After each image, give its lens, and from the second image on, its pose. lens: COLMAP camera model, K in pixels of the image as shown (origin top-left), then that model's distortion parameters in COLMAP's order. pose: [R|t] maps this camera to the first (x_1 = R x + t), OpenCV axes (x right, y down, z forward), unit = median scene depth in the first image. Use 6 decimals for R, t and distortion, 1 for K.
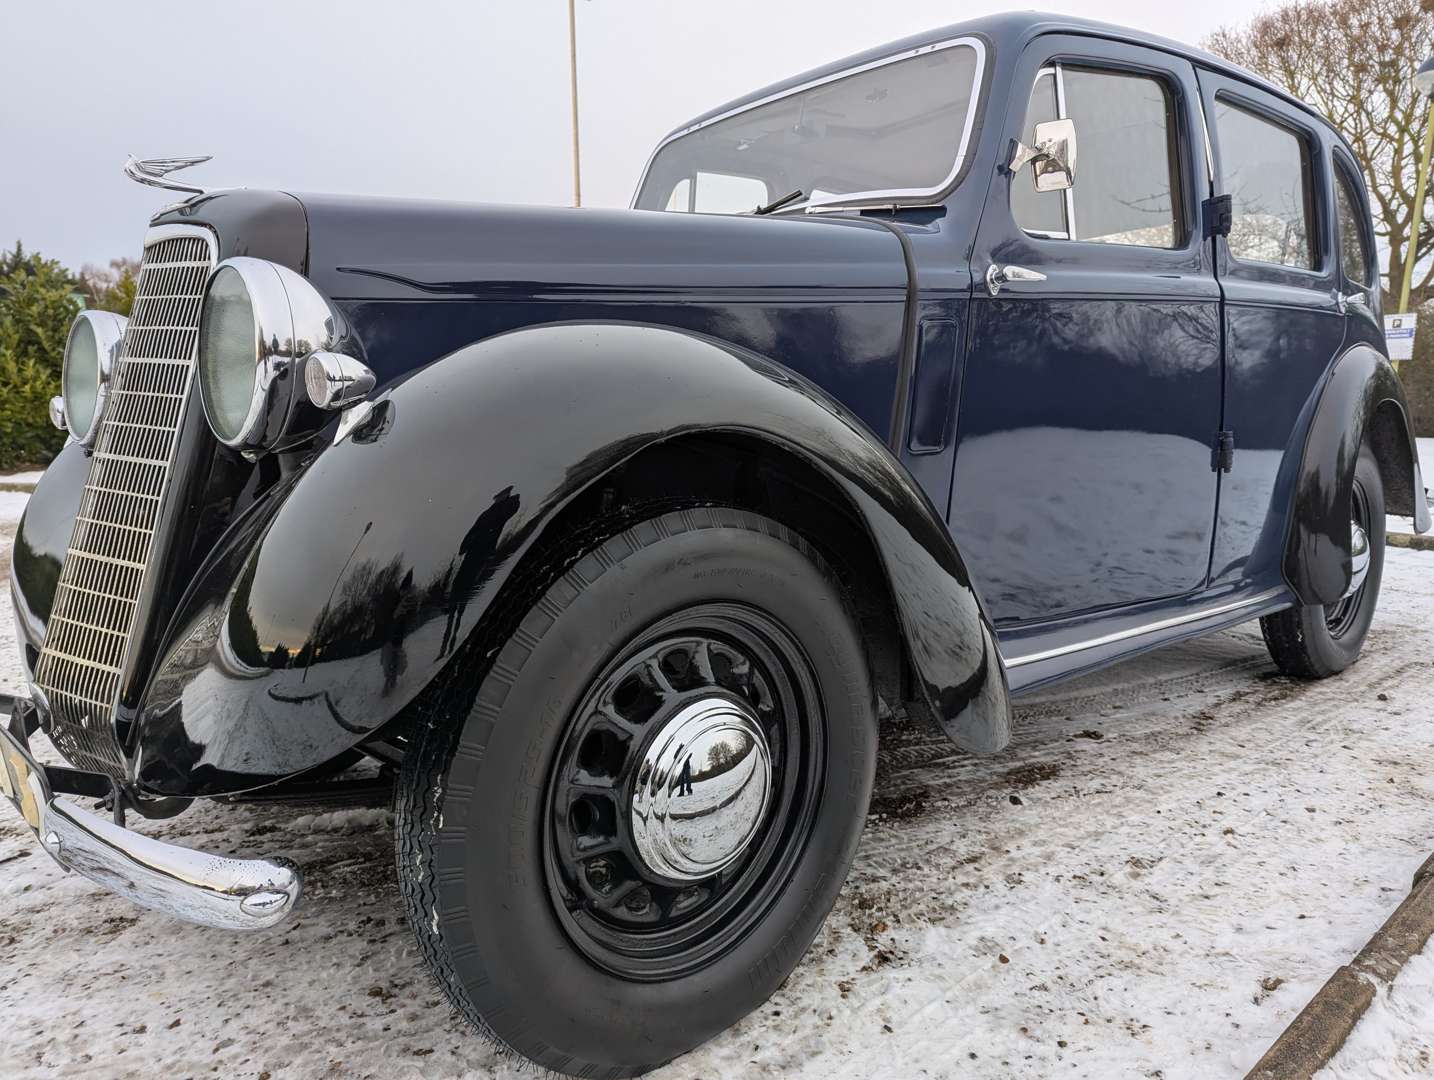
lens RADIAL K [[2016.4, 0, 714.5], [0, 2016.4, 542.6], [0, 0, 1]] dist [0.052145, 0.000000]
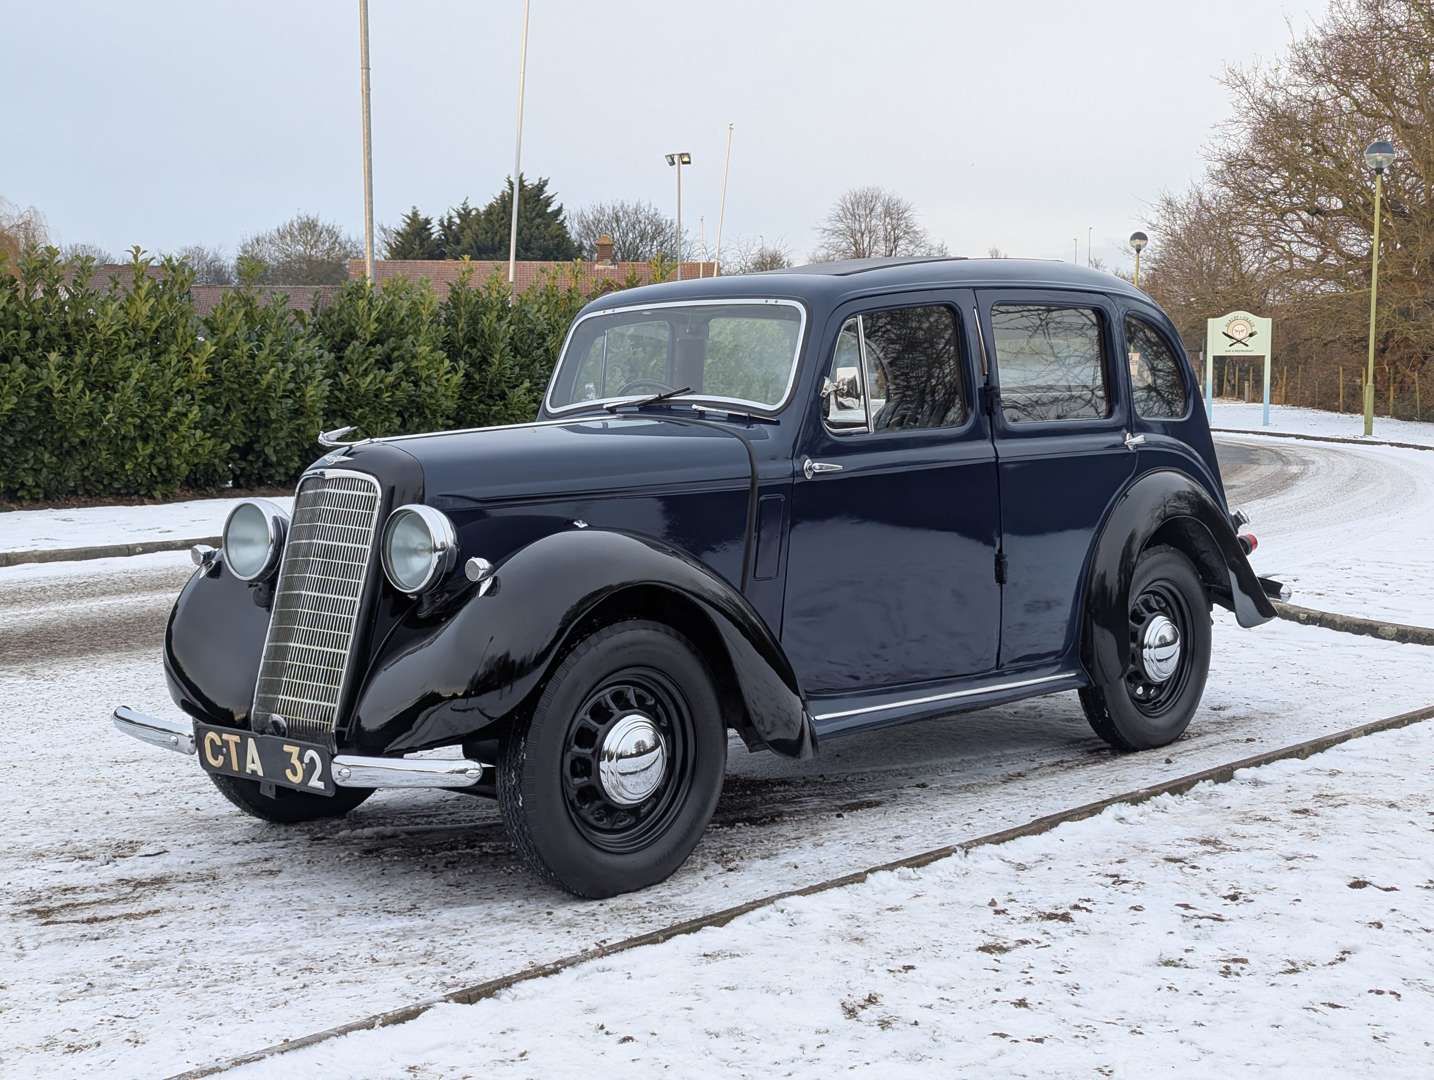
lens RADIAL K [[2016.4, 0, 721.8], [0, 2016.4, 541.8], [0, 0, 1]] dist [0.052145, 0.000000]
pose [[0.998649, -0.004200, 0.051798, -0.018658], [0.006660, 0.998854, -0.047406, 0.000848], [-0.051540, 0.047686, 0.997532, -0.965469]]
